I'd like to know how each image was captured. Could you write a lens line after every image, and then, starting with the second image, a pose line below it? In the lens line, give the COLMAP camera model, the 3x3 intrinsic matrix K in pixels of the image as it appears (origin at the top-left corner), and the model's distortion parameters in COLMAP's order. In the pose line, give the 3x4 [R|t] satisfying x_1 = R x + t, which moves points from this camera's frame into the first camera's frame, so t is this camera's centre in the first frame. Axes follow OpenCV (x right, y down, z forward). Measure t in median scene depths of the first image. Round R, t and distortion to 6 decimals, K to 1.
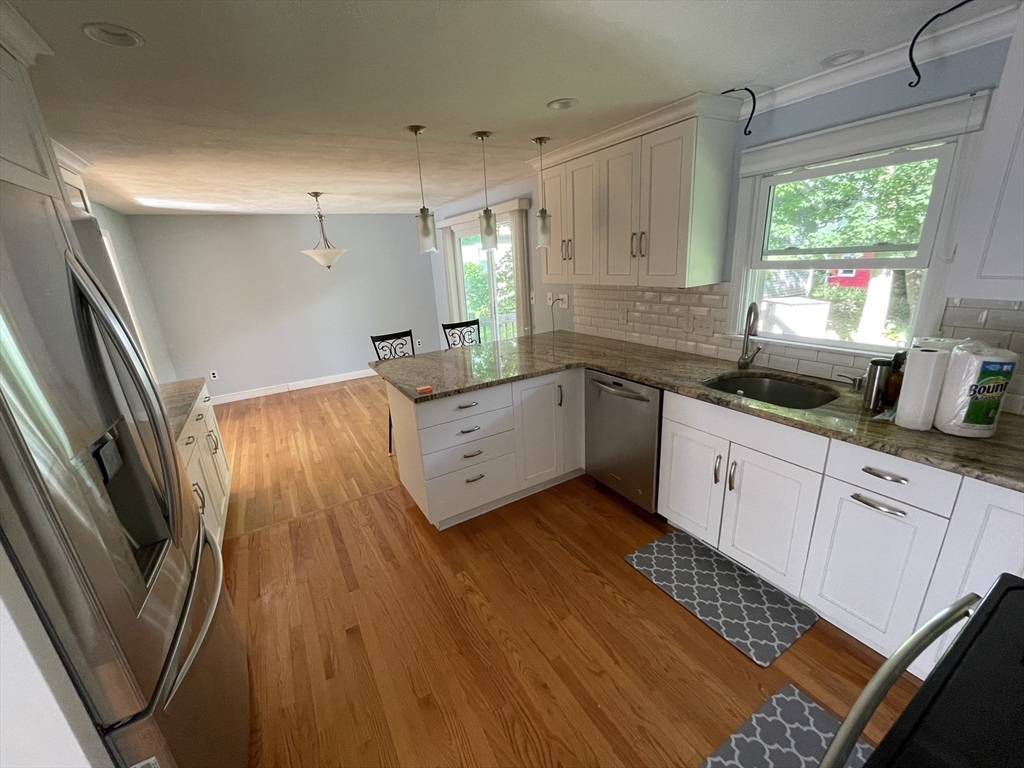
lens RADIAL K [[411.6, 0, 507.4], [0, 411.6, 389.4], [0, 0, 1]] dist [-0.004640, -0.000411]
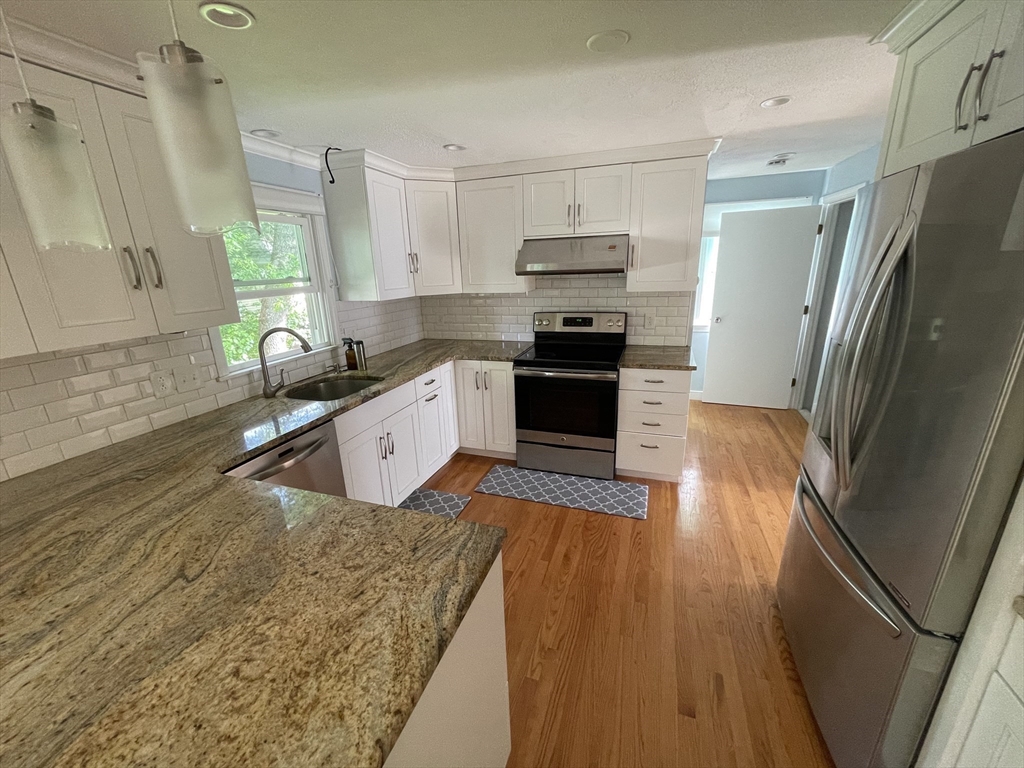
lens RADIAL K [[411.6, 0, 505.6], [0, 411.6, 385.0], [0, 0, 1]] dist [-0.004640, -0.000411]
pose [[-0.633906, -0.141099, 0.760430, -0.521439], [0.304900, 0.857998, 0.413372, -0.301471], [-0.710774, 0.493894, -0.500869, 1.040205]]
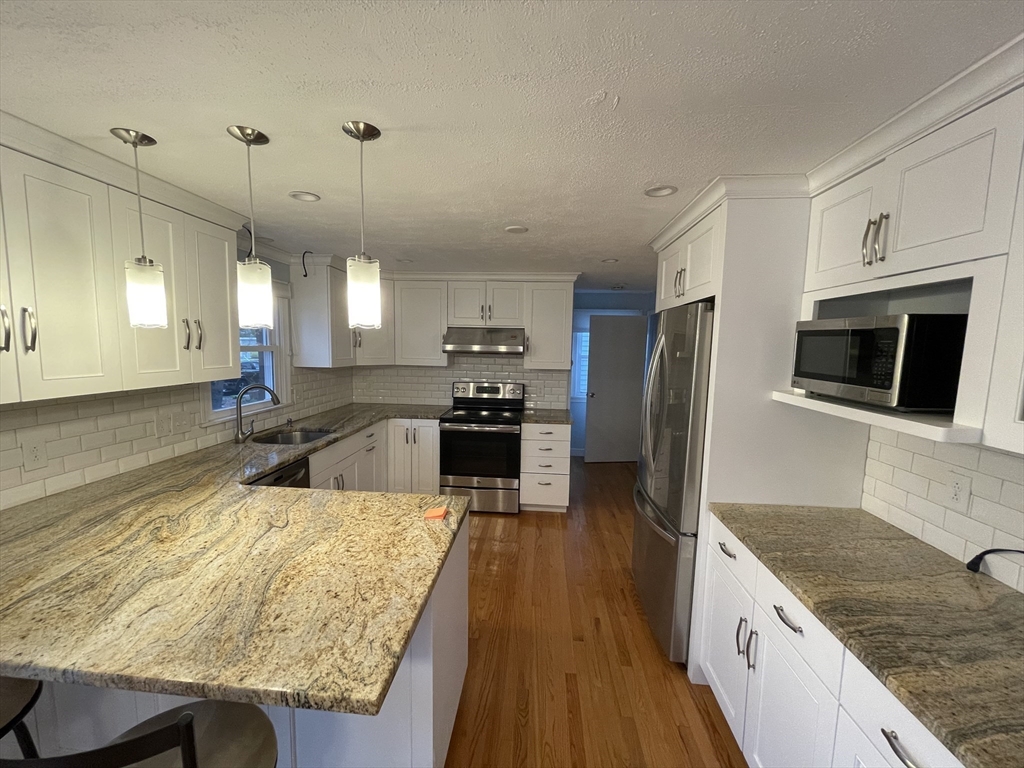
lens RADIAL K [[411.6, 0, 508.1], [0, 411.6, 384.2], [0, 0, 1]] dist [-0.004640, -0.000411]
pose [[-0.814366, -0.013965, 0.580183, -0.696119], [0.205486, 0.928009, 0.310765, -0.396023], [-0.542755, 0.372296, -0.752869, 1.350984]]
